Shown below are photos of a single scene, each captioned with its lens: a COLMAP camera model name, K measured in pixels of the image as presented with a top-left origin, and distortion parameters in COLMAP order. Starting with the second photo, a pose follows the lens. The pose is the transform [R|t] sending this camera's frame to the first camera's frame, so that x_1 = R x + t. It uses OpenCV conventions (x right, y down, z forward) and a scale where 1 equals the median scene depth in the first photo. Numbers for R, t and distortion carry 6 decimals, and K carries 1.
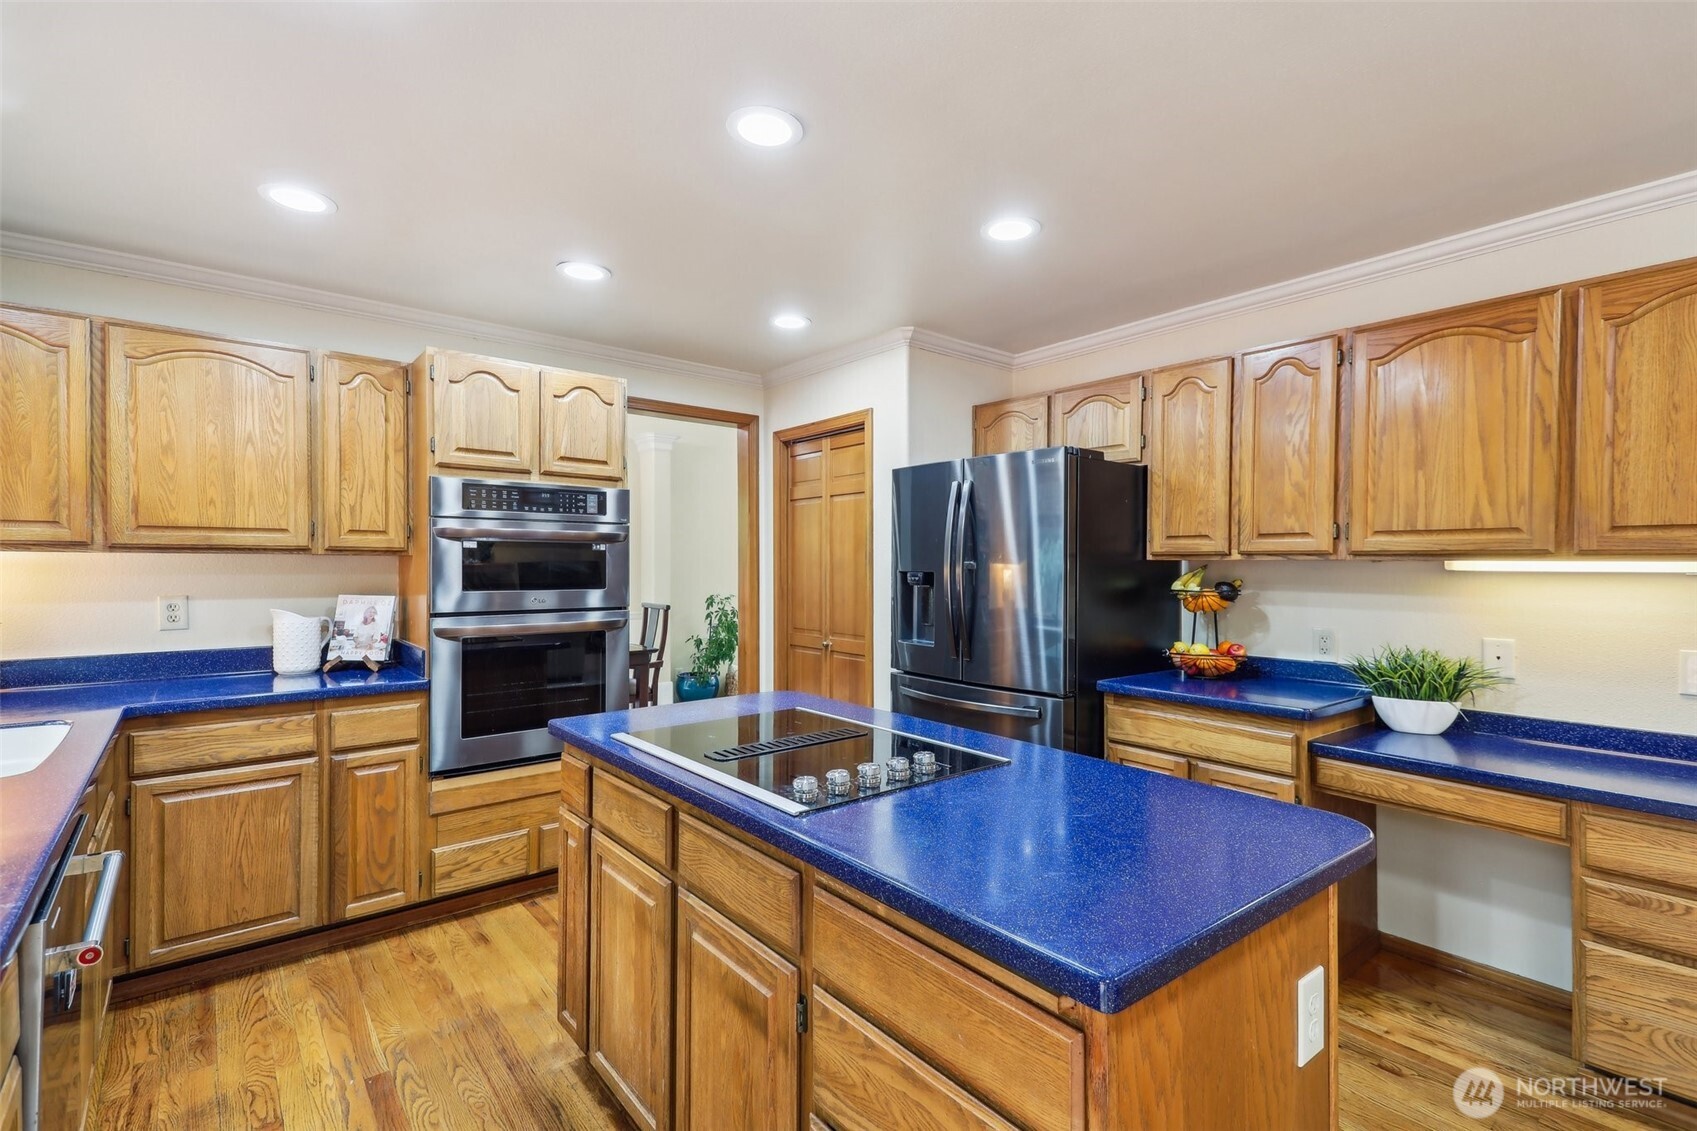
lens RADIAL K [[782.0, 0, 853.4], [0, 782.0, 567.5], [0, 0, 1]] dist [0.047623, -0.013708]
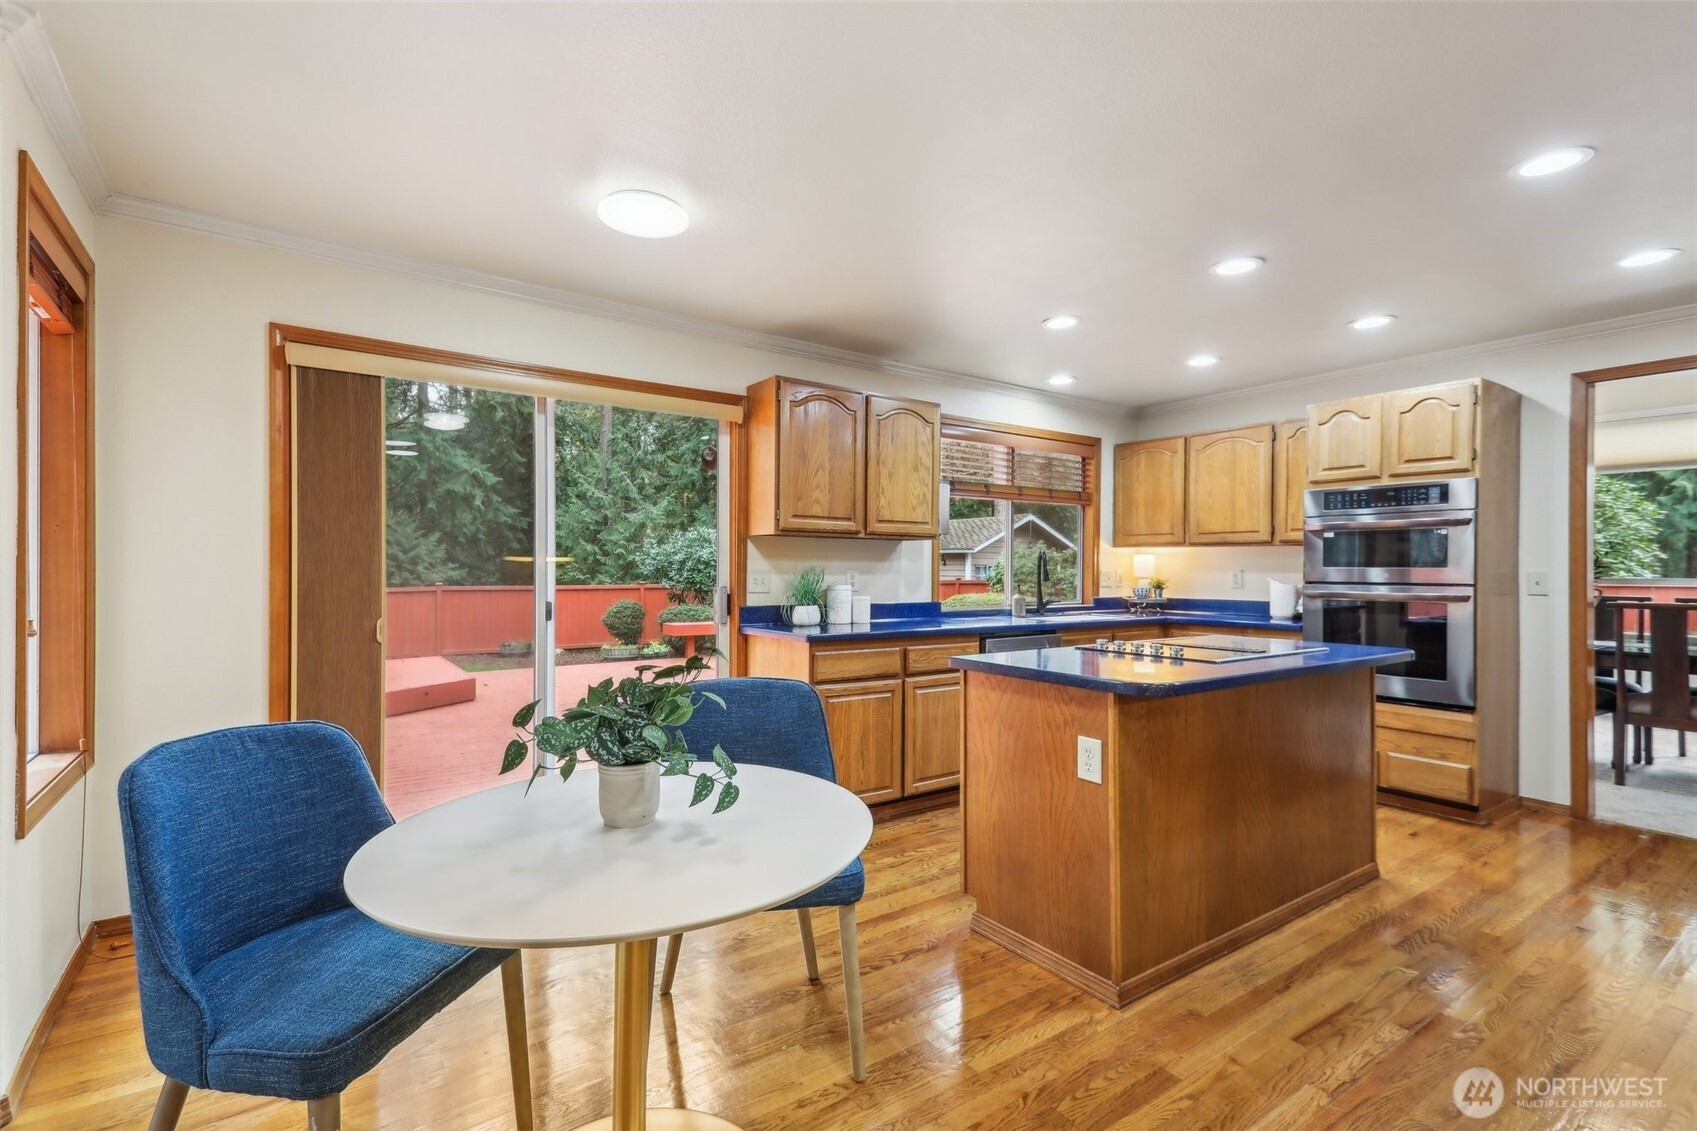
lens RADIAL K [[782.0, 0, 842.0], [0, 782.0, 572.2], [0, 0, 1]] dist [0.047623, -0.013708]
pose [[-0.065564, 0.002716, -0.997845, 1.018316], [-0.004186, 0.999987, 0.002997, 0.038423], [0.997840, 0.004374, -0.065552, 0.212540]]
